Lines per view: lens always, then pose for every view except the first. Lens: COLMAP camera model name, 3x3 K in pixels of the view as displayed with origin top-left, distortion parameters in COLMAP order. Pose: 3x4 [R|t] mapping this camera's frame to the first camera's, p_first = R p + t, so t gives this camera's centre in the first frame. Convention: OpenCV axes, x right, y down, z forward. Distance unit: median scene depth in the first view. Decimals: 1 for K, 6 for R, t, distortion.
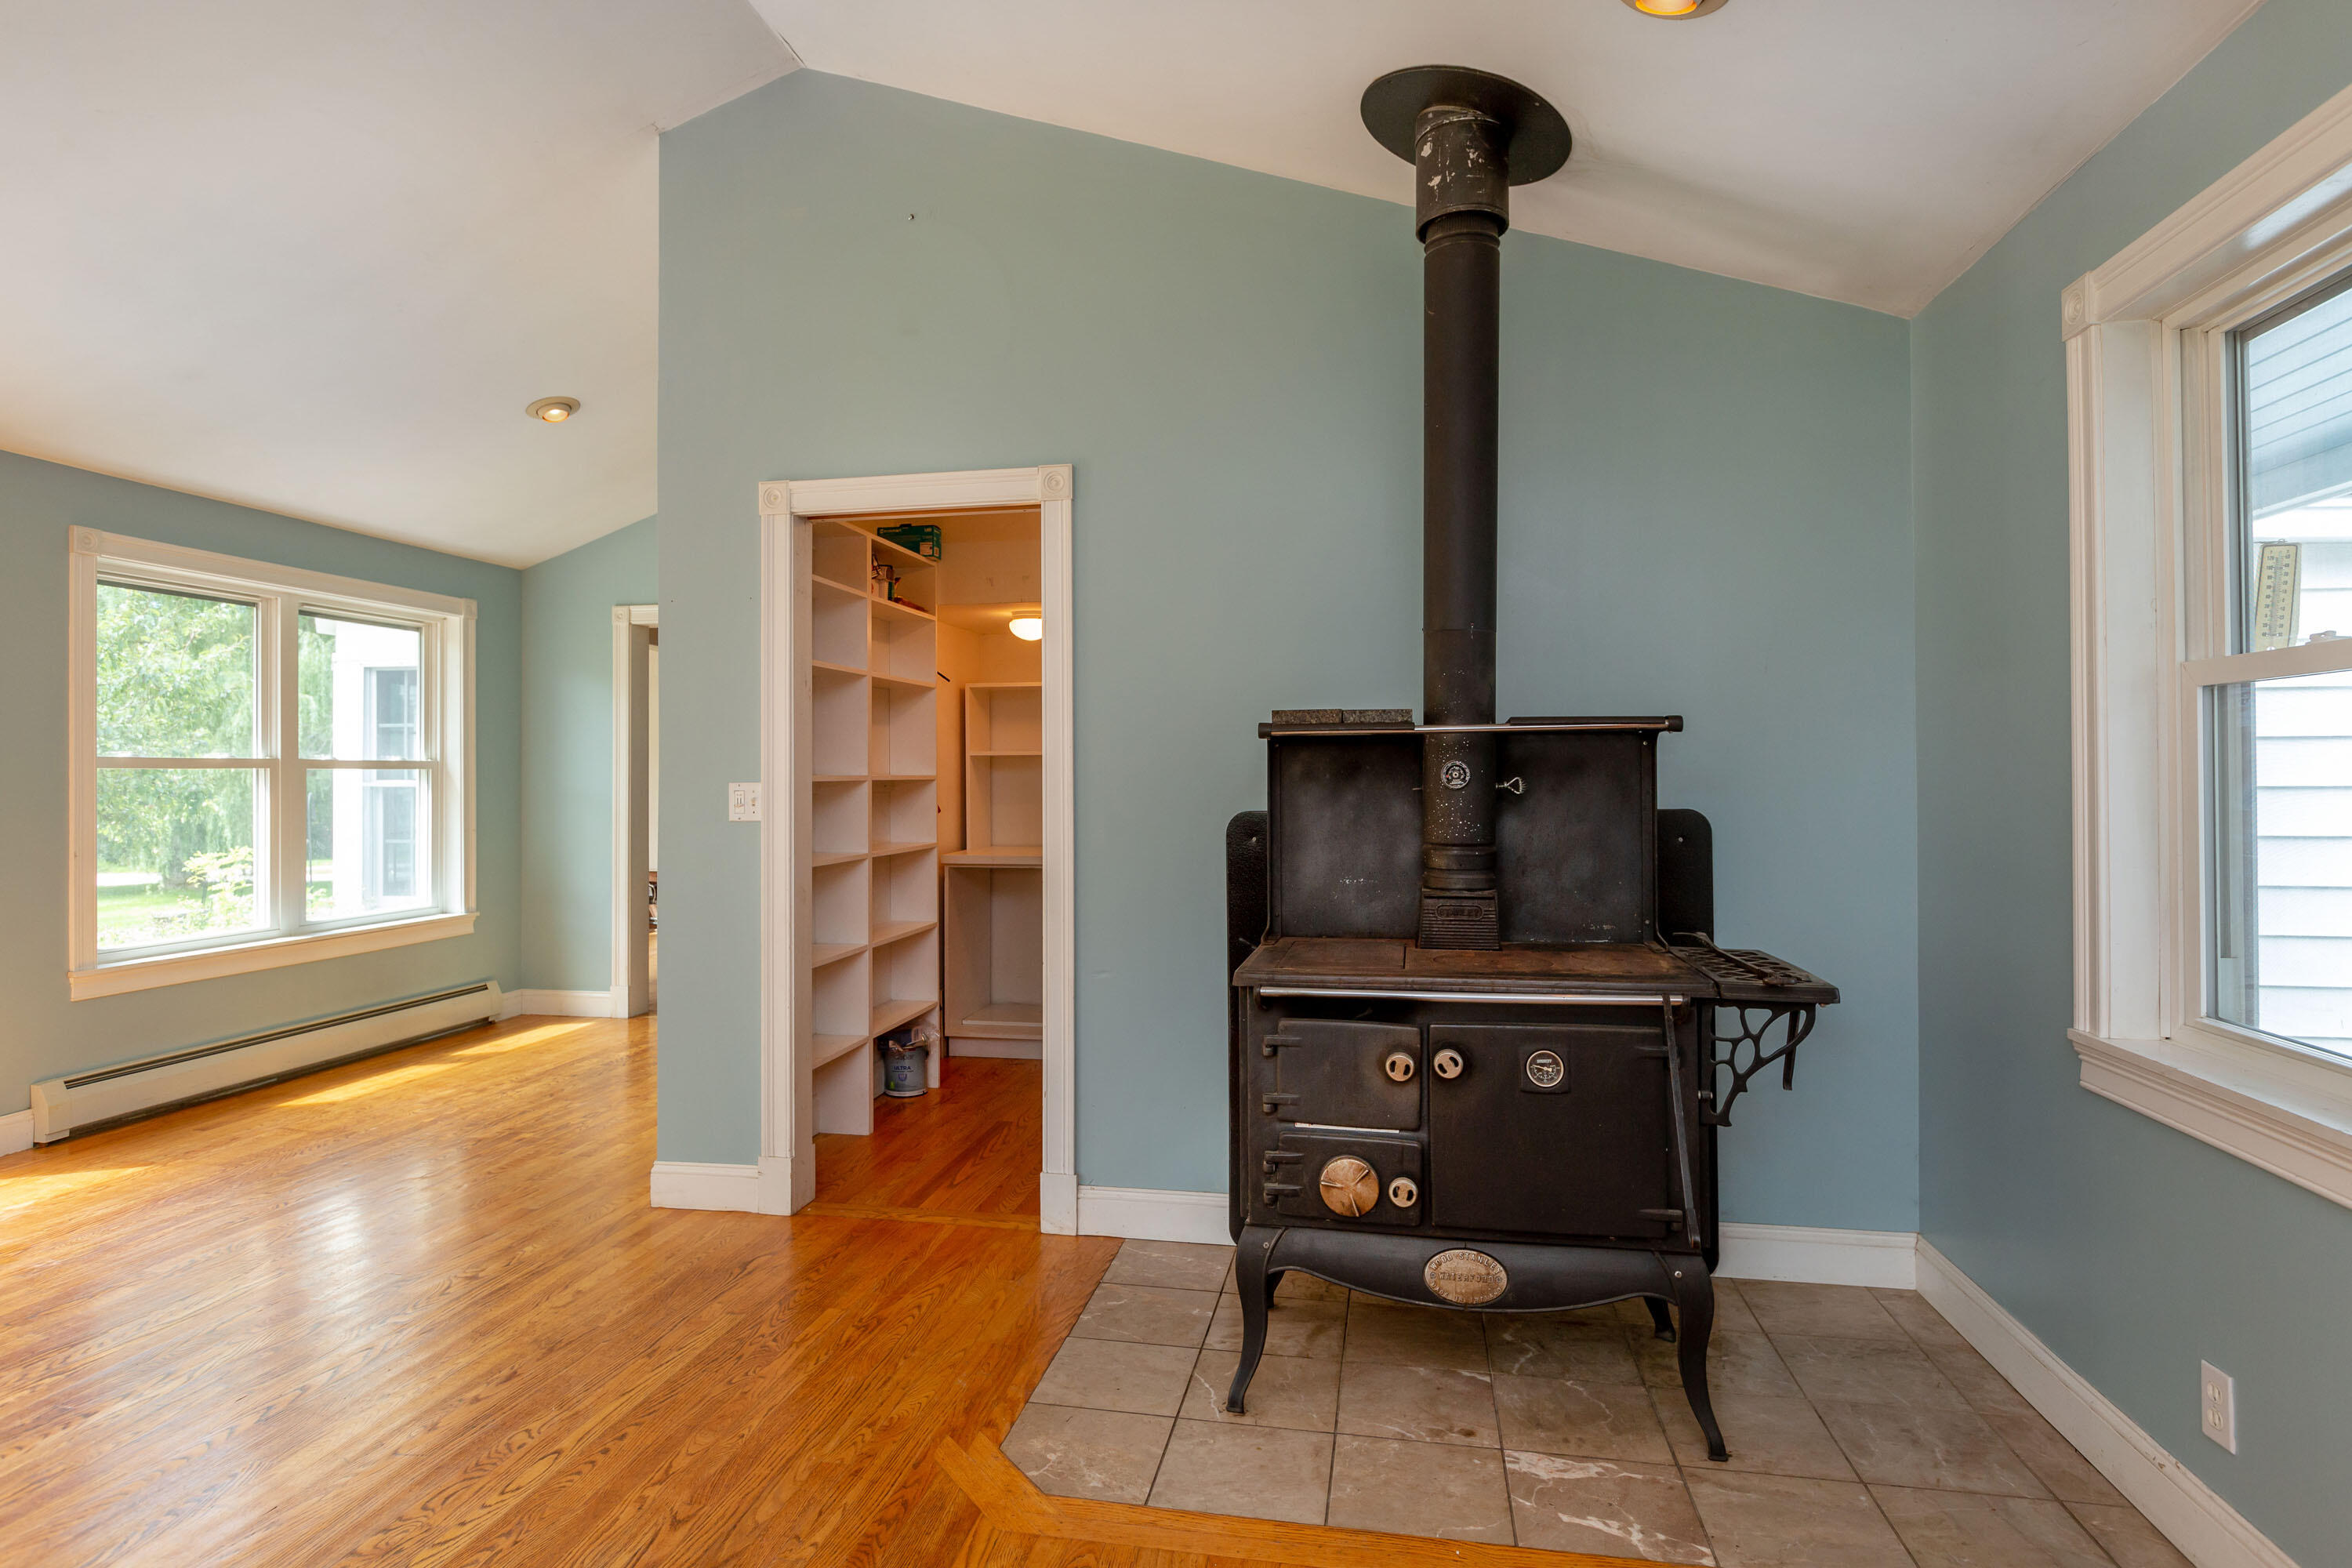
lens RADIAL K [[1251.8, 0, 1179.4], [0, 1251.8, 760.2], [0, 0, 1]] dist [0.002973, 0.000511]
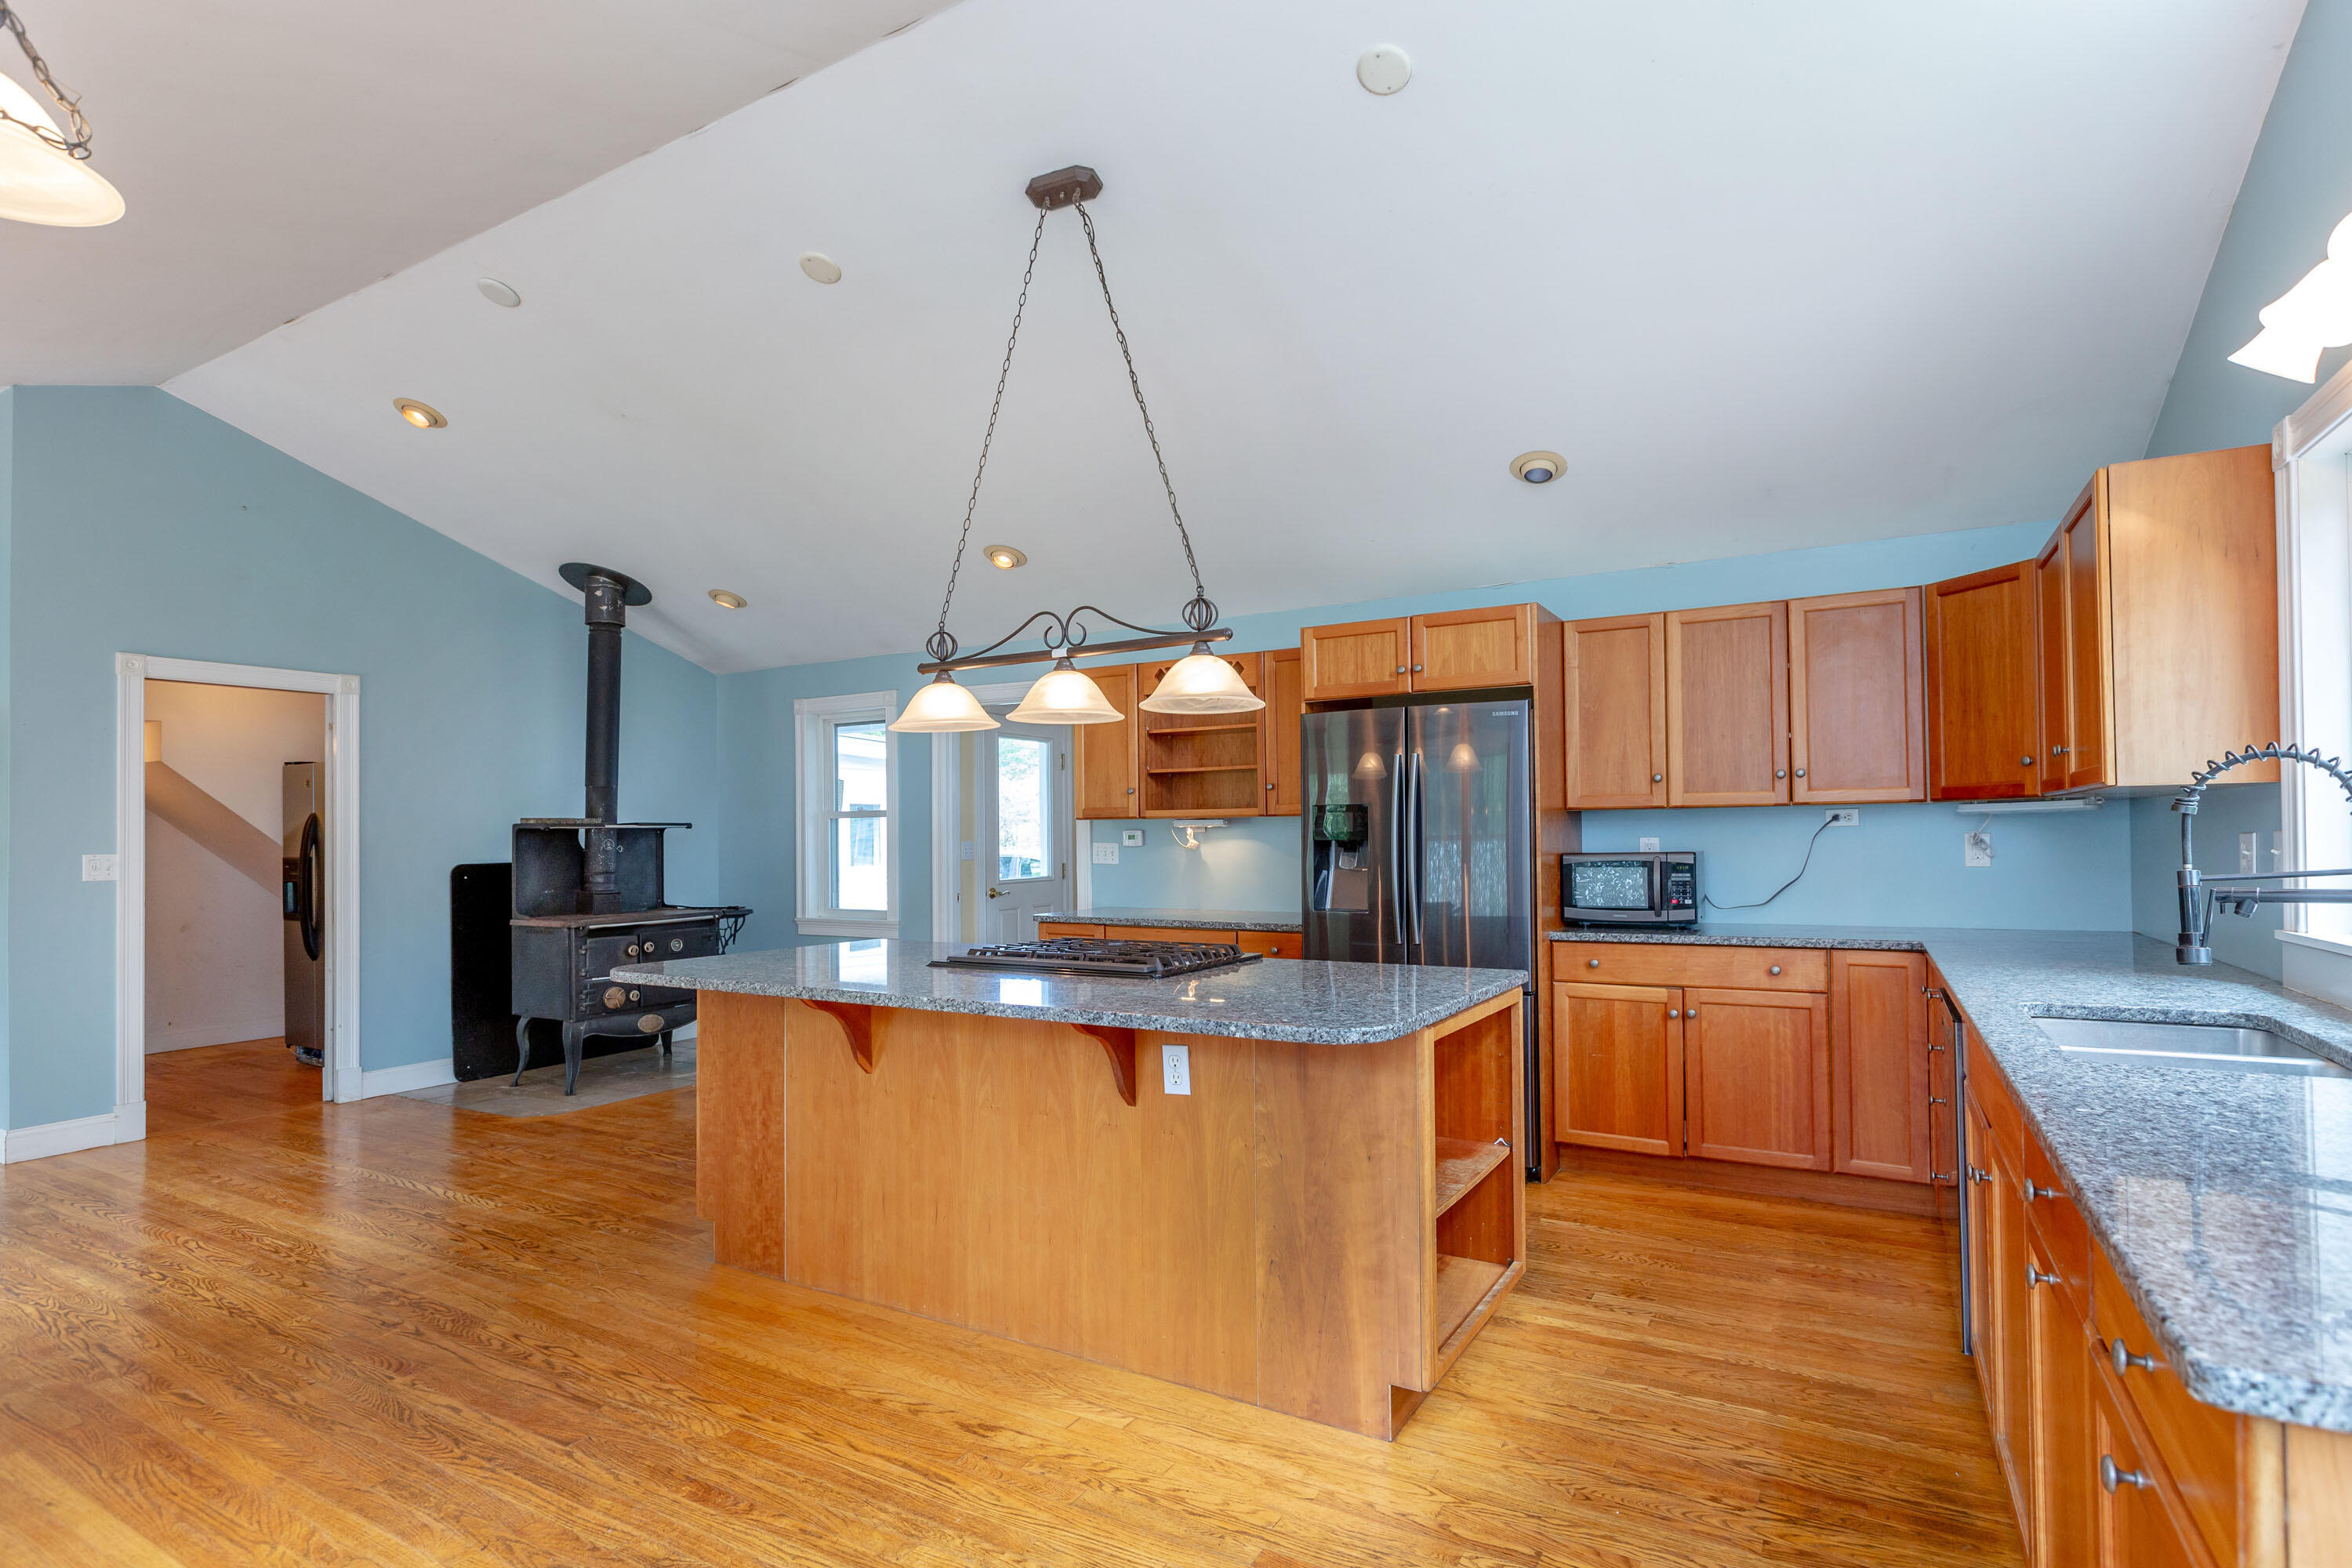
lens RADIAL K [[1149.0, 0, 1180.0], [0, 1149.0, 820.2], [0, 0, 1]] dist [-0.001119, -0.000204]
pose [[0.340272, 0.014047, 0.940222, -1.513391], [-0.000167, 0.999889, -0.014878, -0.003541], [-0.940327, 0.004905, 0.340237, -0.837322]]
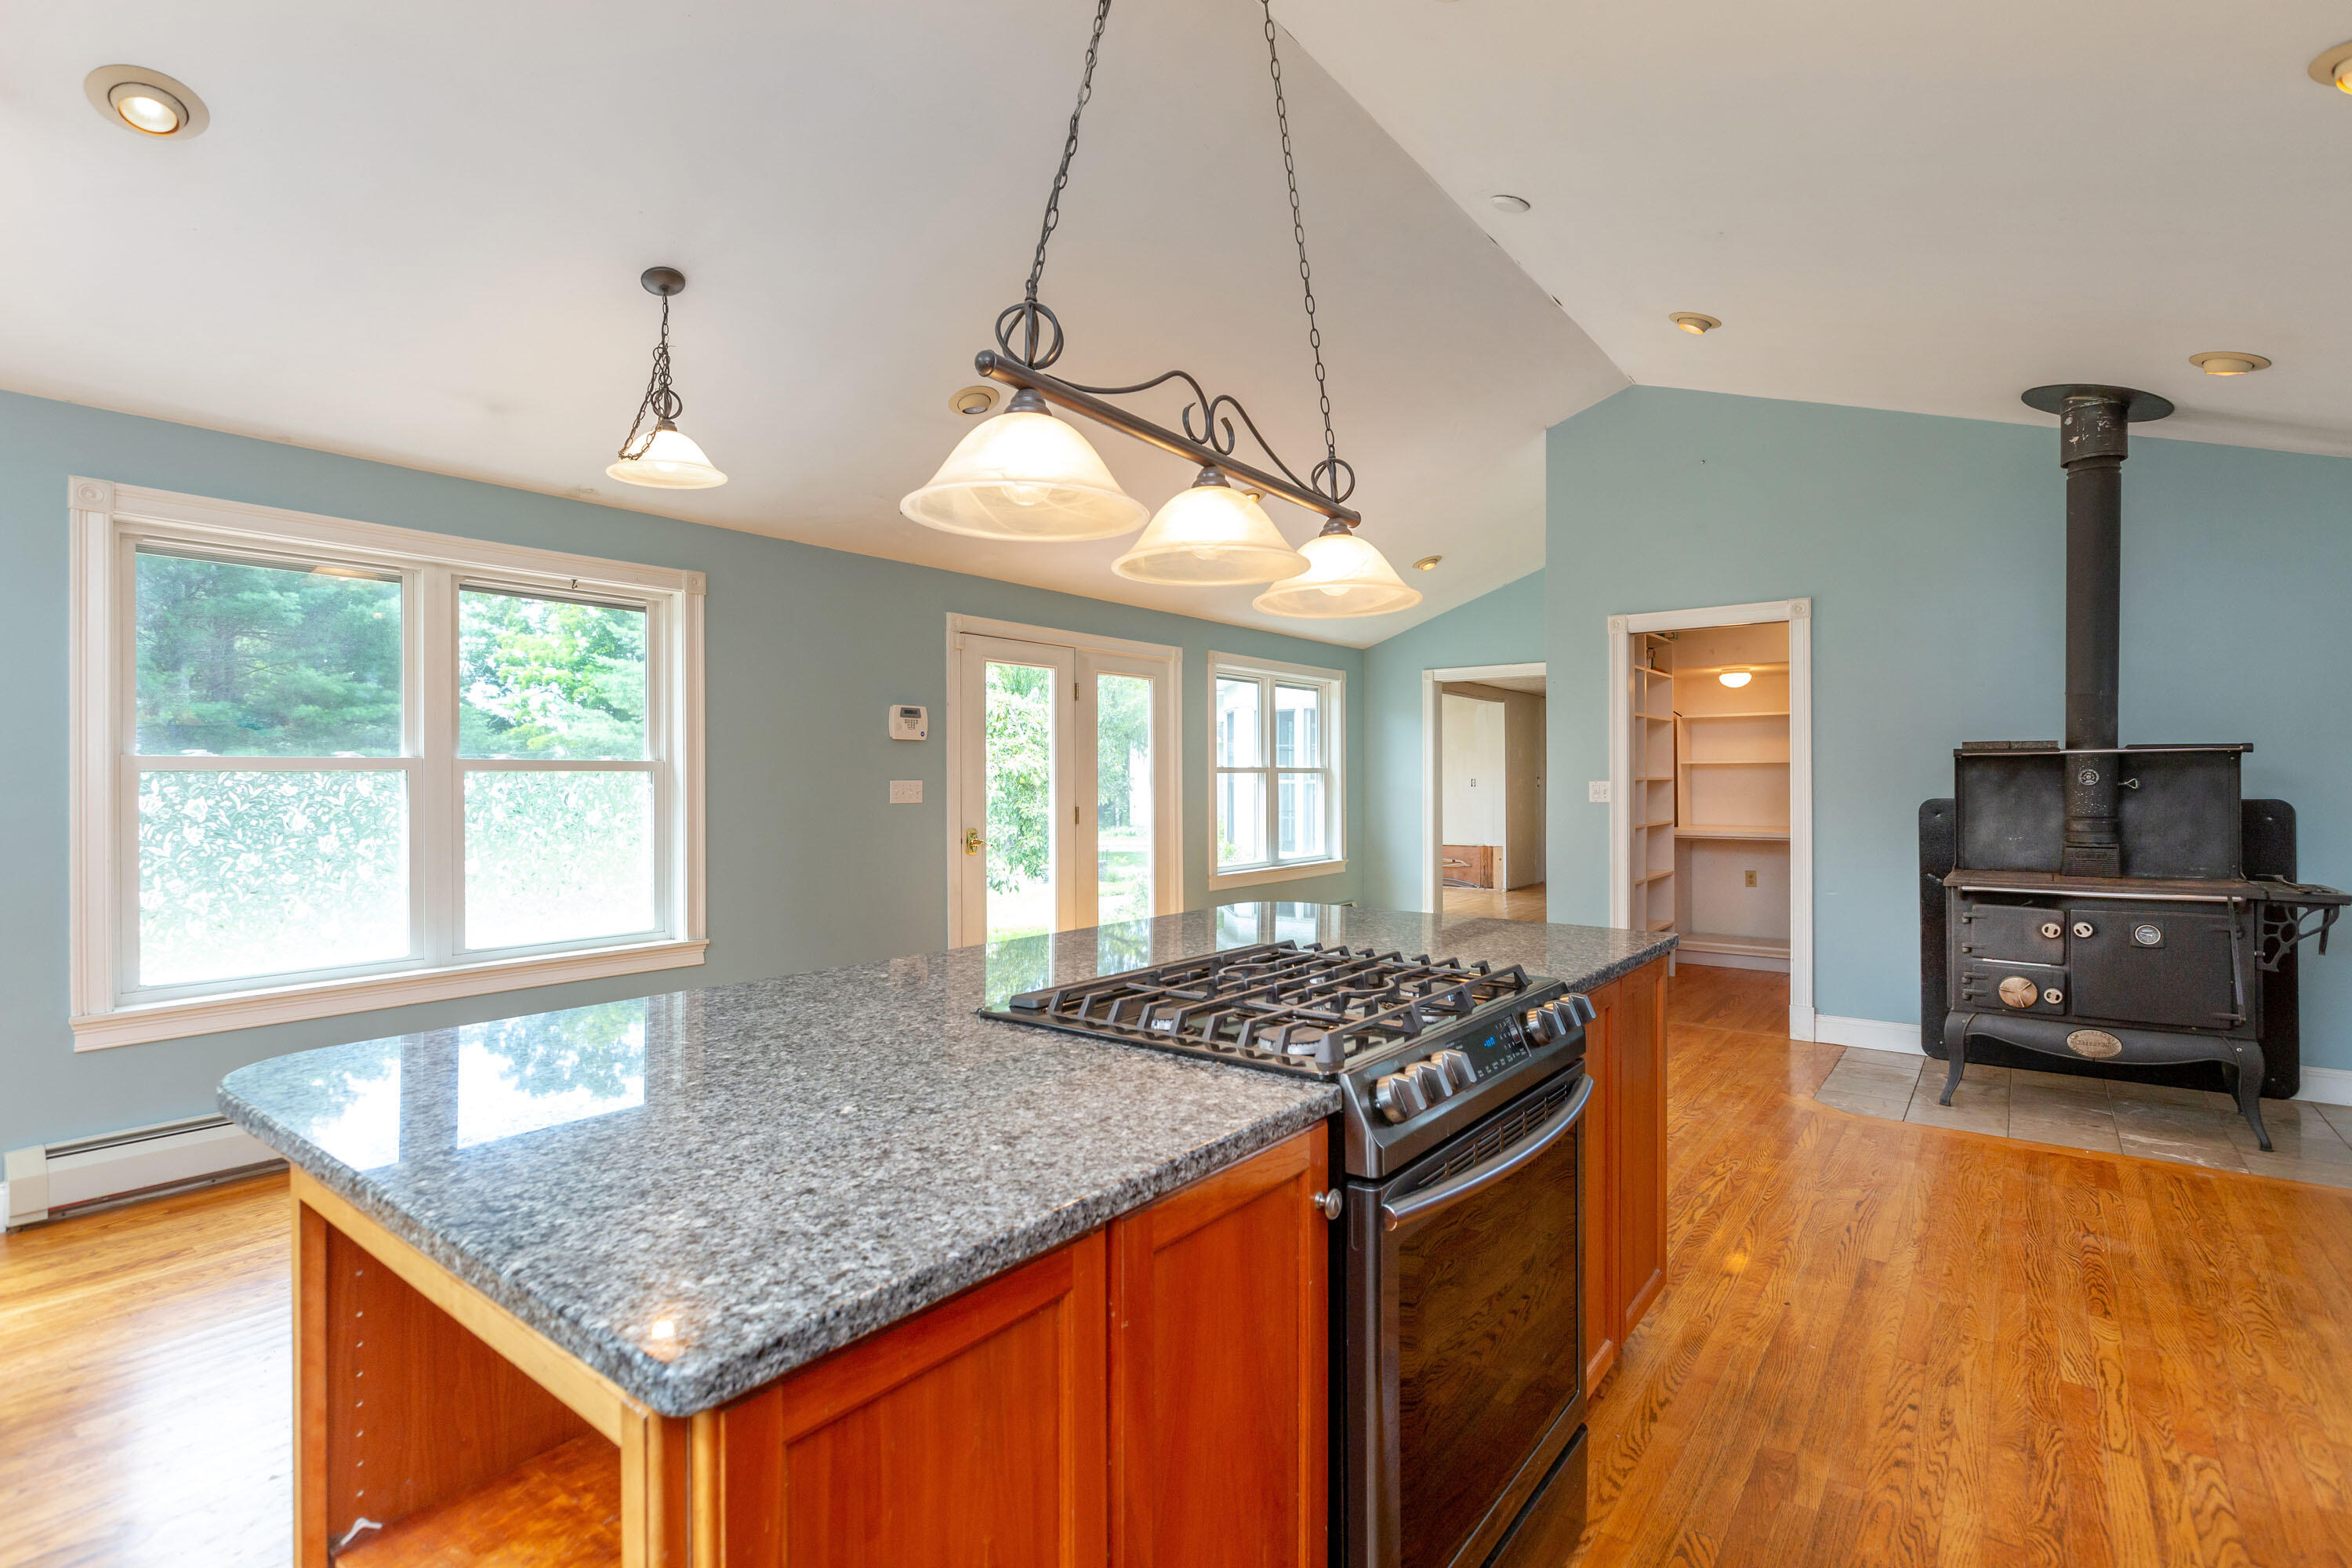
lens RADIAL K [[1133.6, 0, 1169.7], [0, 1133.6, 774.6], [0, 0, 1]] dist [-0.000229, -0.000094]
pose [[0.892804, 0.000130, -0.450446, -0.206546], [0.004276, 0.999952, 0.008764, -0.011318], [0.450426, -0.009751, 0.892761, -0.965342]]
